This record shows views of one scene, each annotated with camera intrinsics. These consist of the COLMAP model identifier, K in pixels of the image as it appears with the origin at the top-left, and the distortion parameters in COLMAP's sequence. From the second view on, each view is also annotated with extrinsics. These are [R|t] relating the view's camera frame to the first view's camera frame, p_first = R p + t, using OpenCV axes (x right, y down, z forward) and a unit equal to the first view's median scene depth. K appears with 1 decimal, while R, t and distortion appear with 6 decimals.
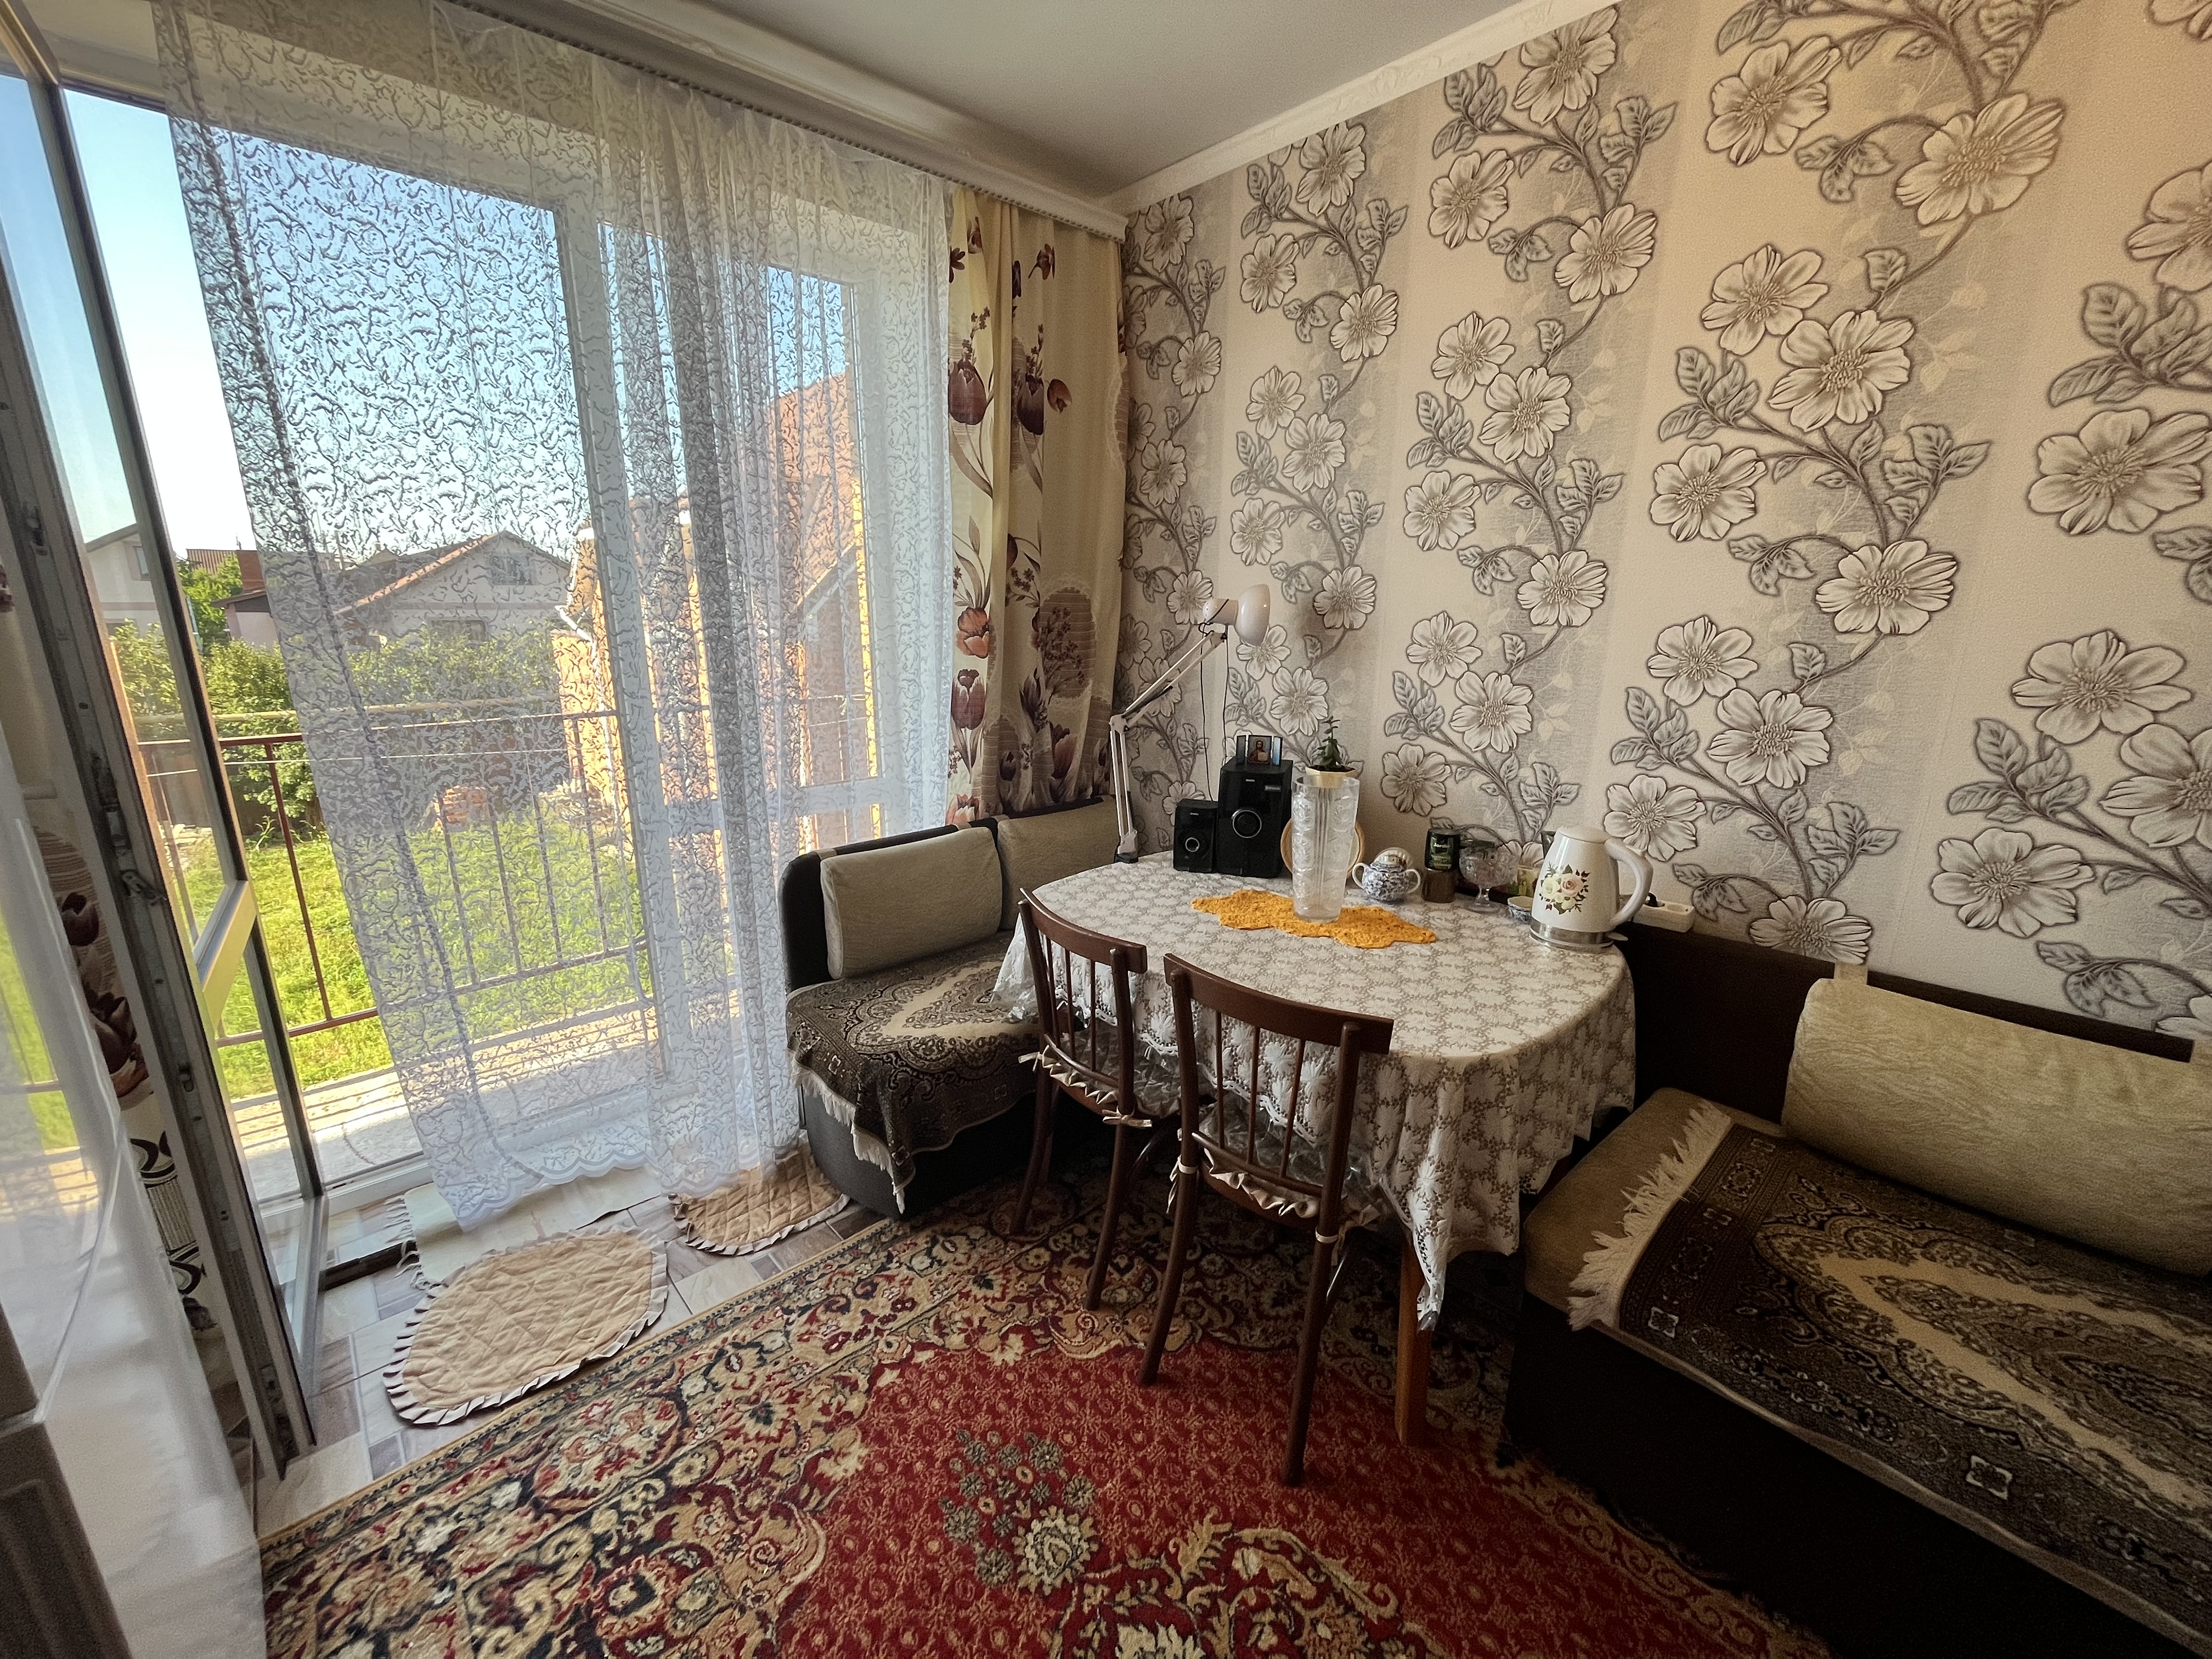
lens RADIAL K [[891.8, 0, 1098.8], [0, 891.8, 828.1], [0, 0, 1]] dist [-0.004513, -0.000166]
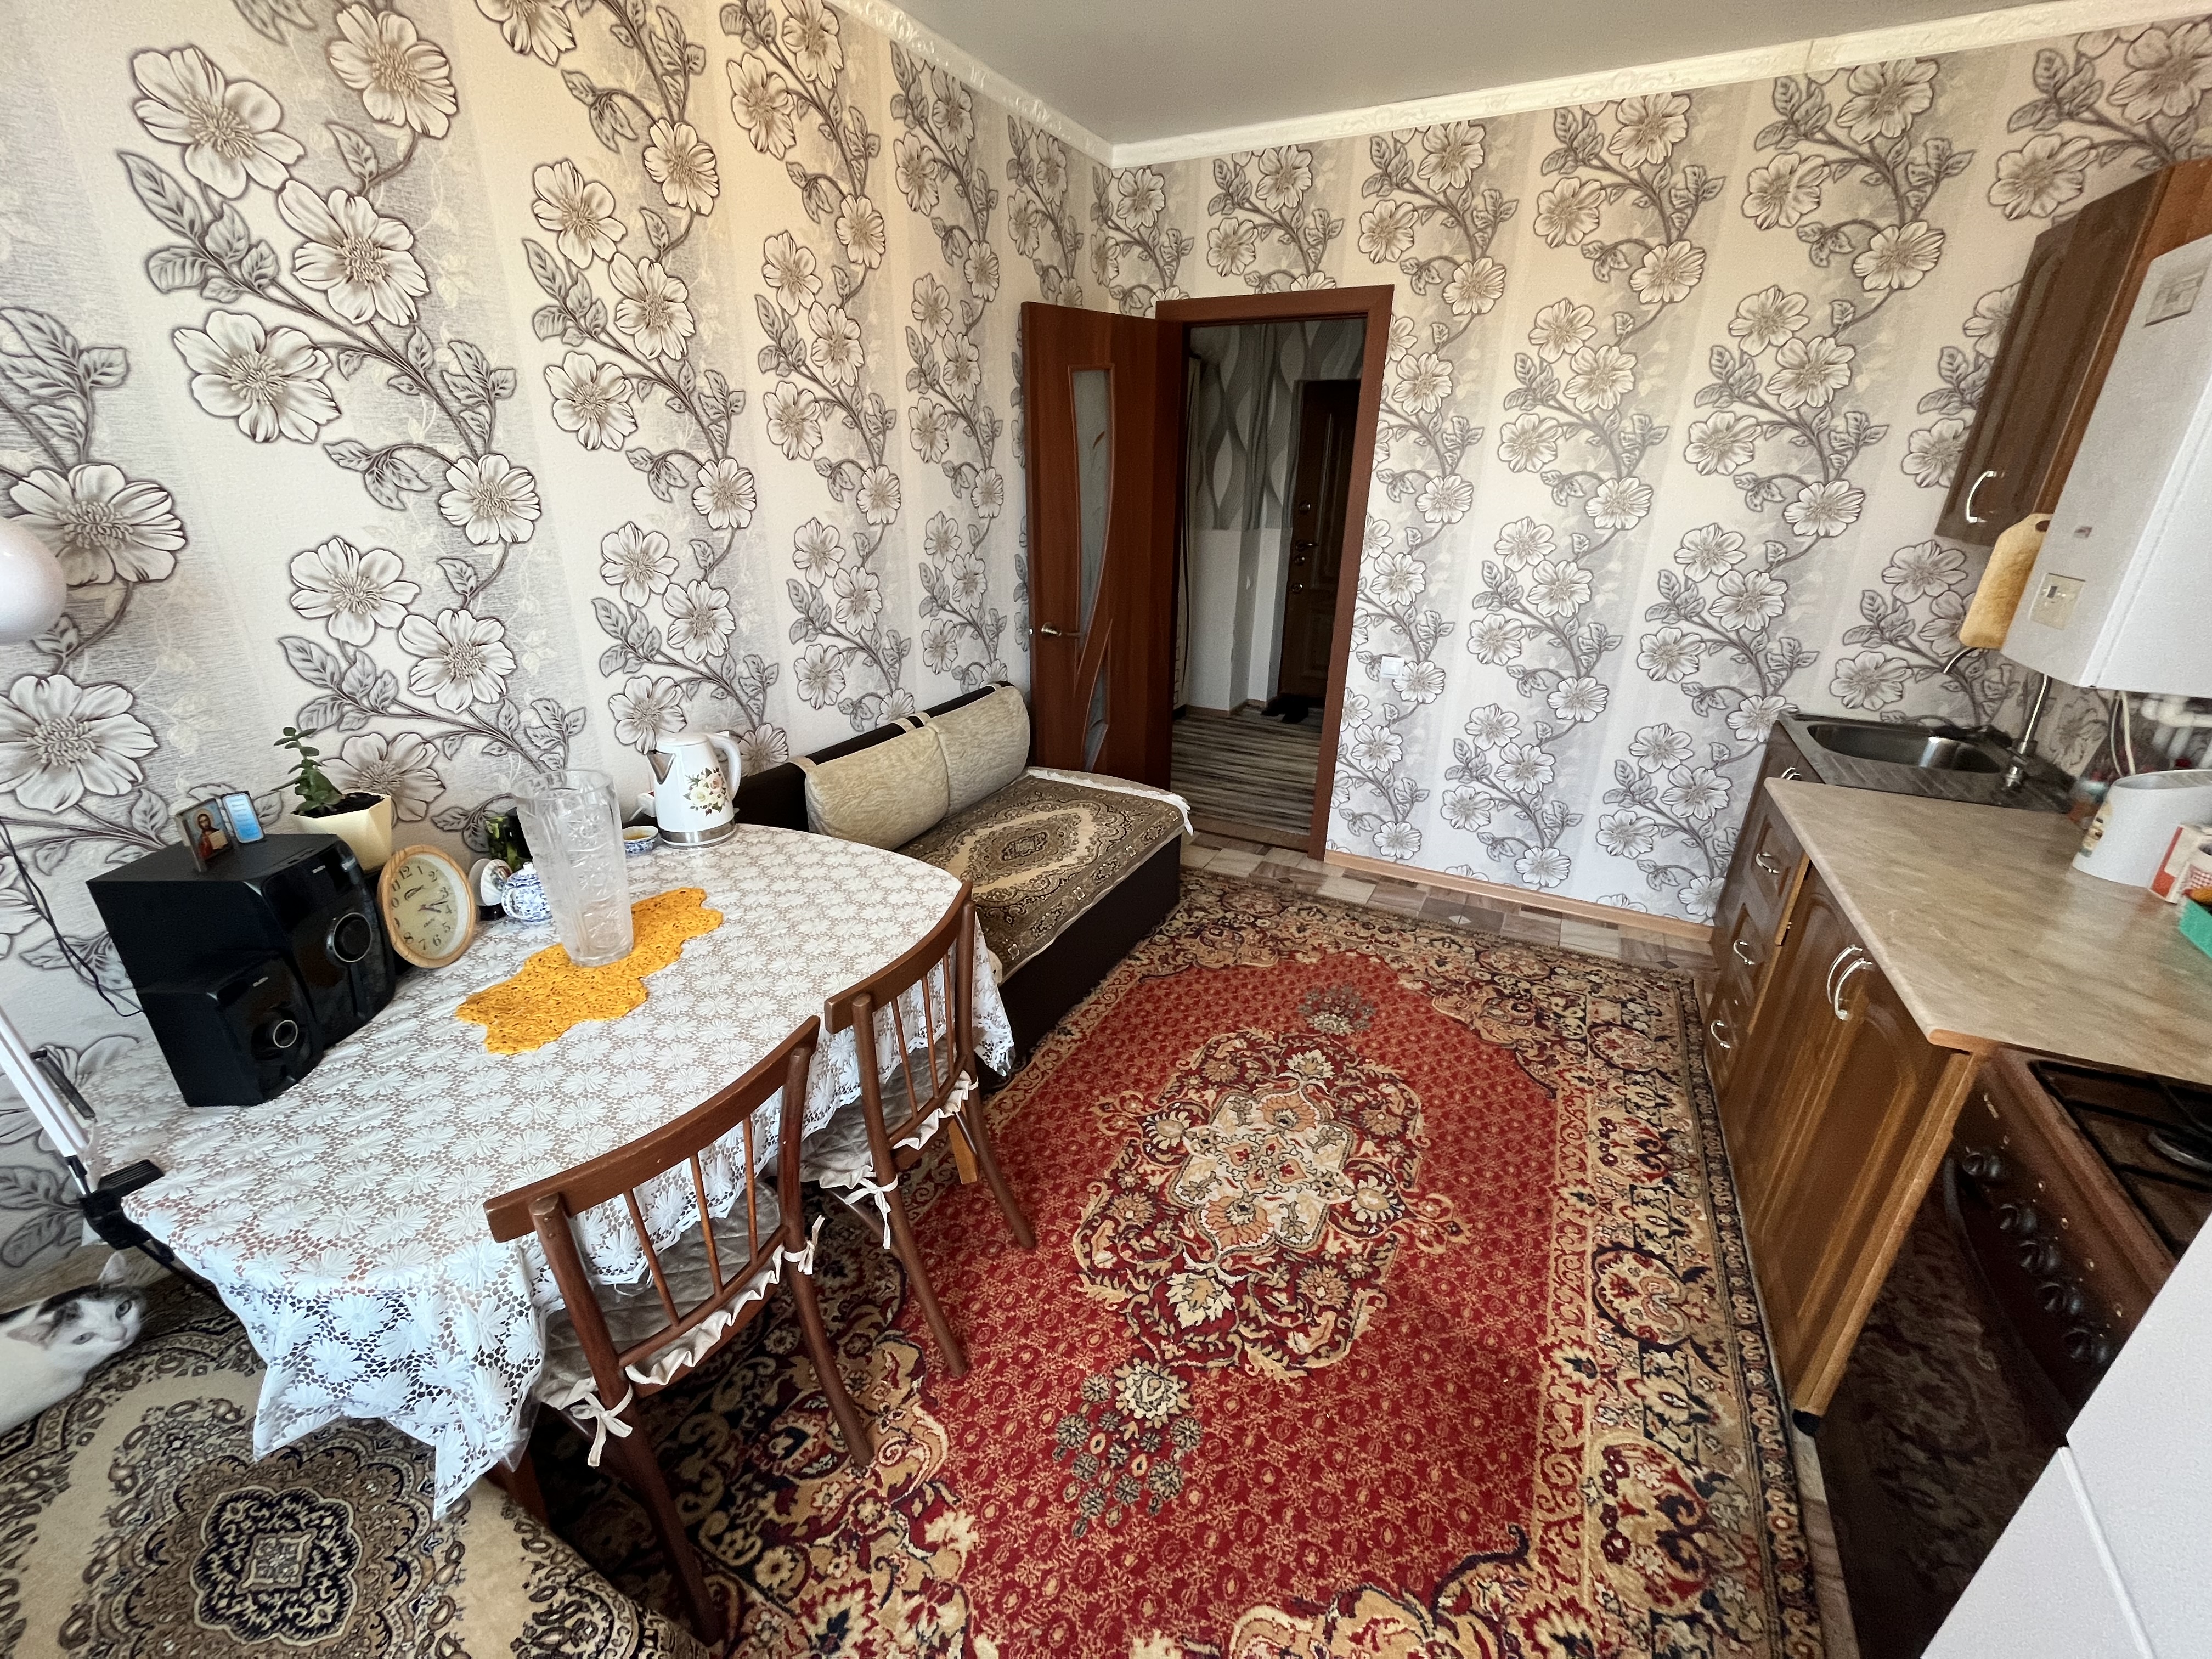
lens RADIAL K [[891.8, 0, 1107.0], [0, 891.8, 834.4], [0, 0, 1]] dist [-0.004513, -0.000166]
pose [[-0.345641, -0.366361, 0.863894, -0.613806], [0.218526, 0.863897, 0.453794, -0.279645], [-0.912567, 0.345633, -0.218539, 0.849552]]
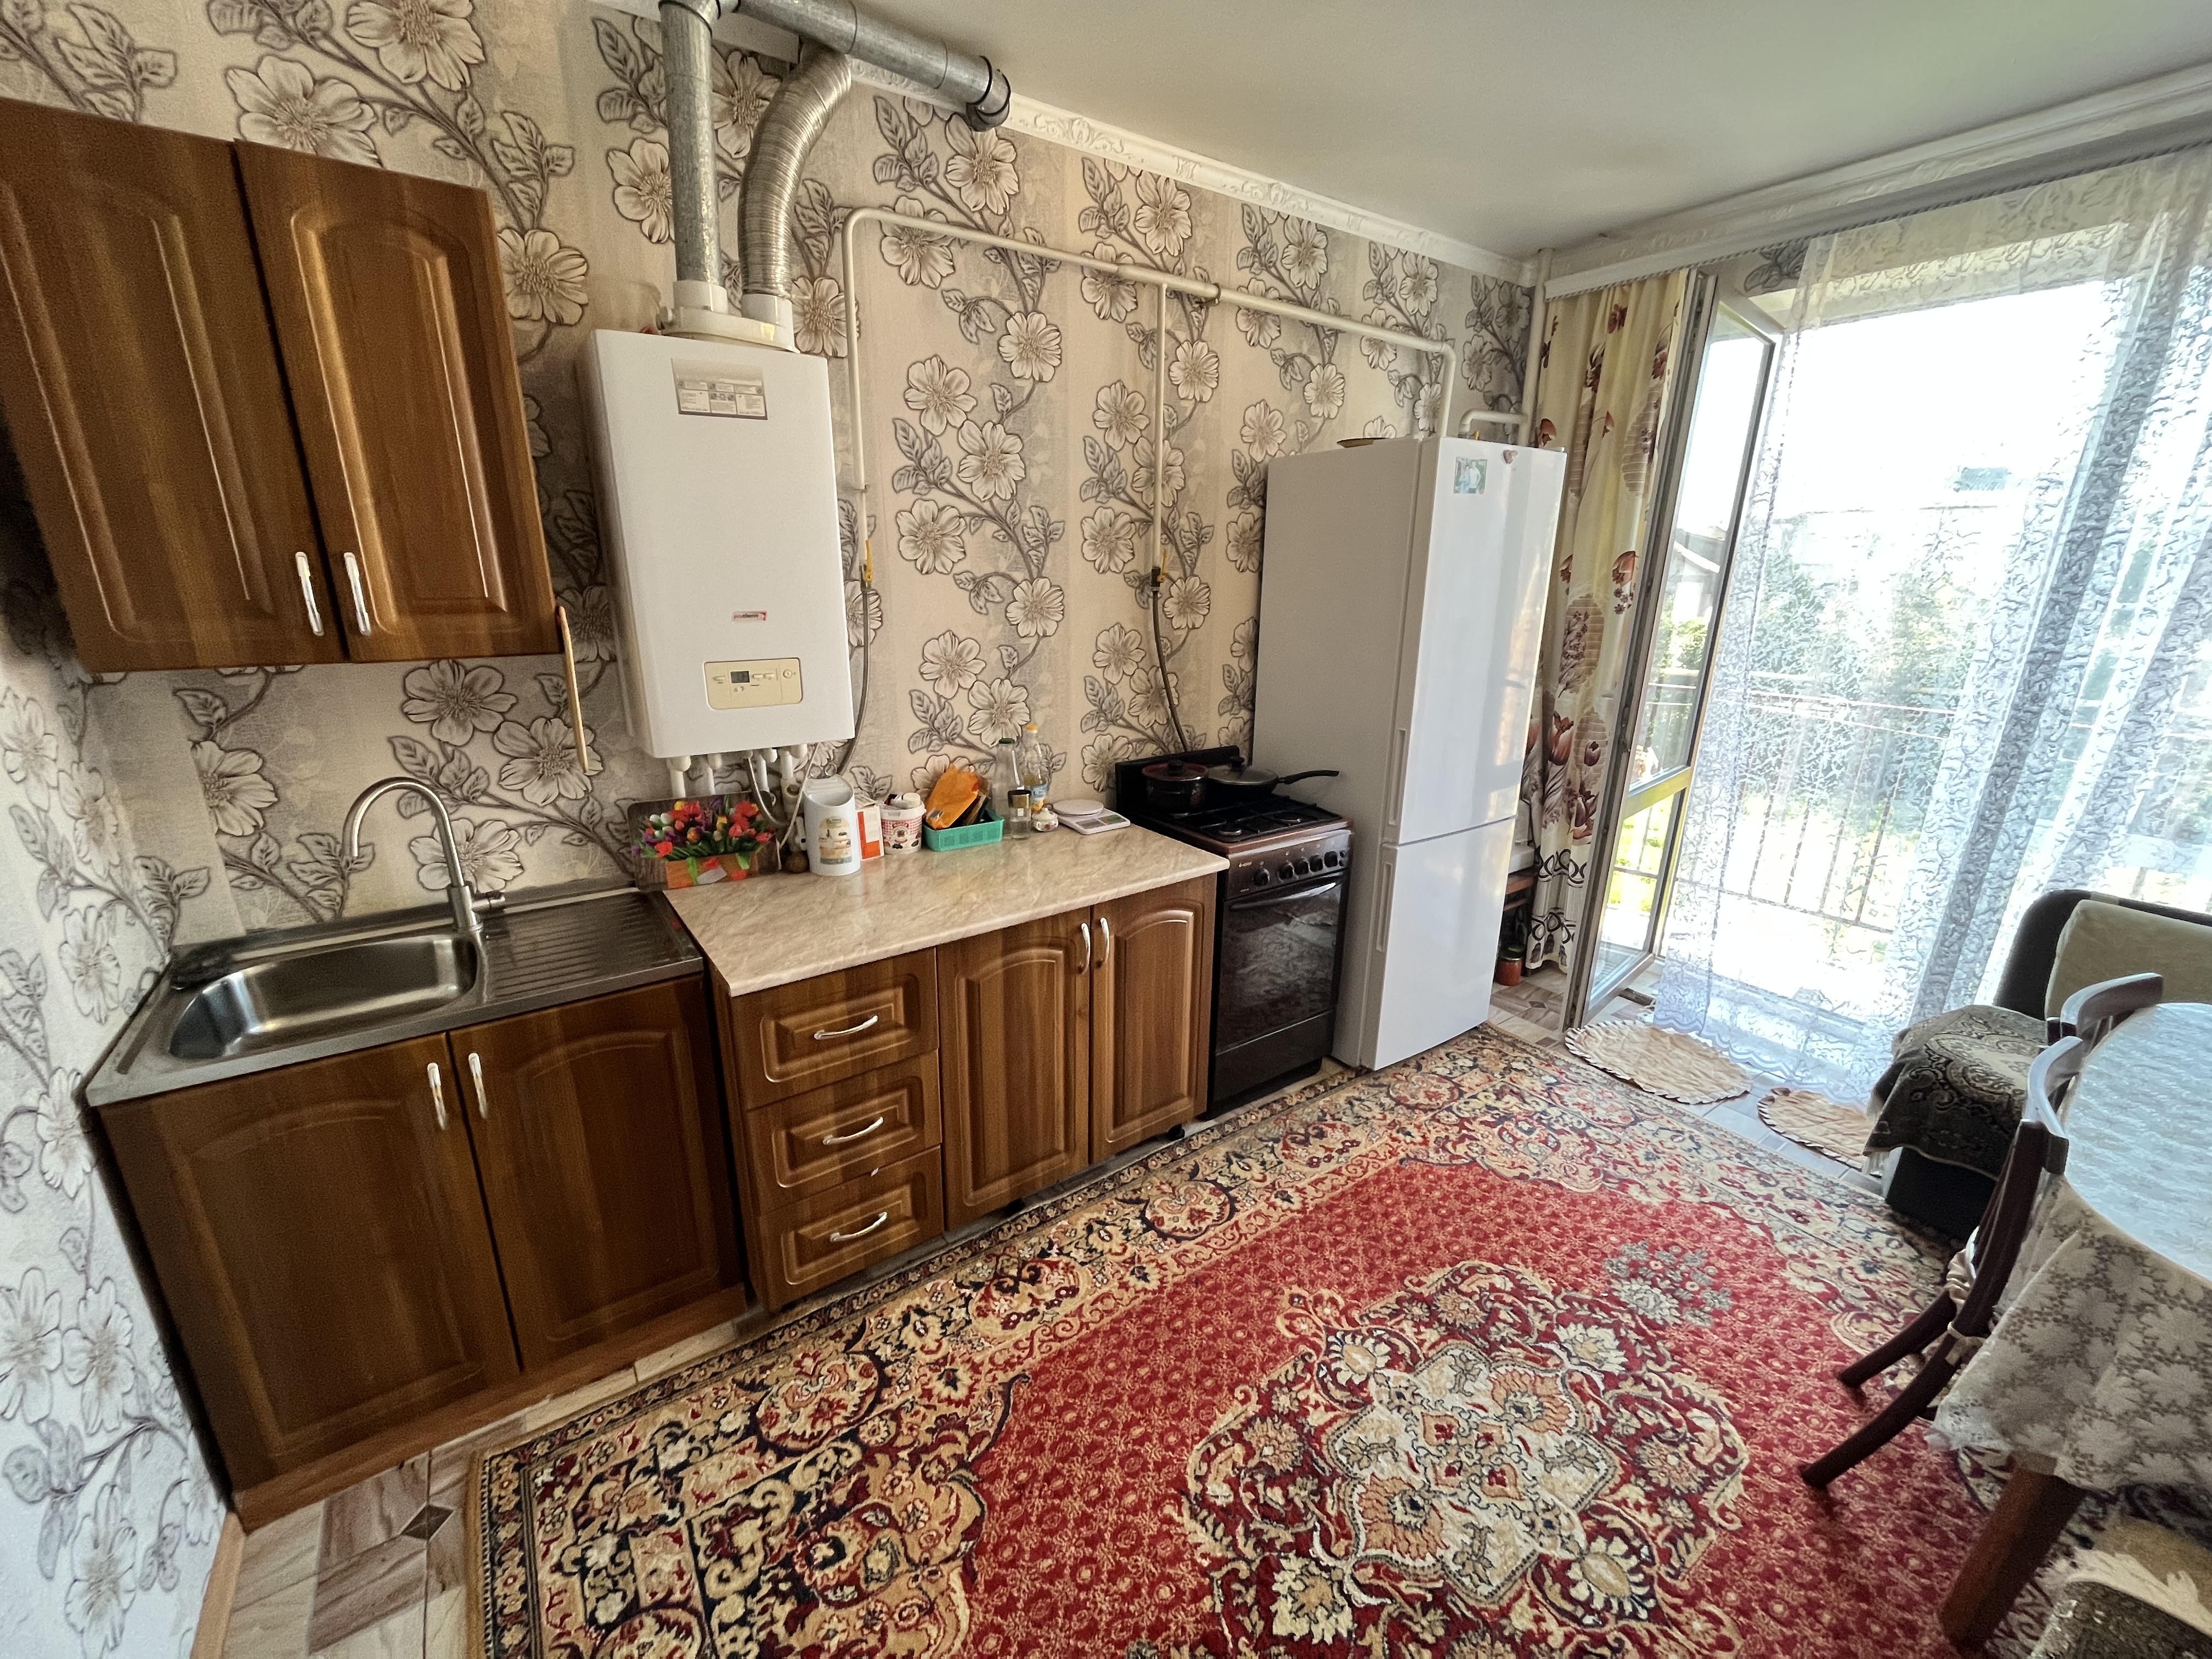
lens RADIAL K [[891.8, 0, 1100.6], [0, 891.8, 833.2], [0, 0, 1]] dist [-0.004513, -0.000166]
pose [[-0.143086, 0.280657, -0.949083, 0.980129], [-0.256177, 0.915767, 0.309426, -0.072769], [0.955981, 0.287408, -0.059136, 0.027743]]
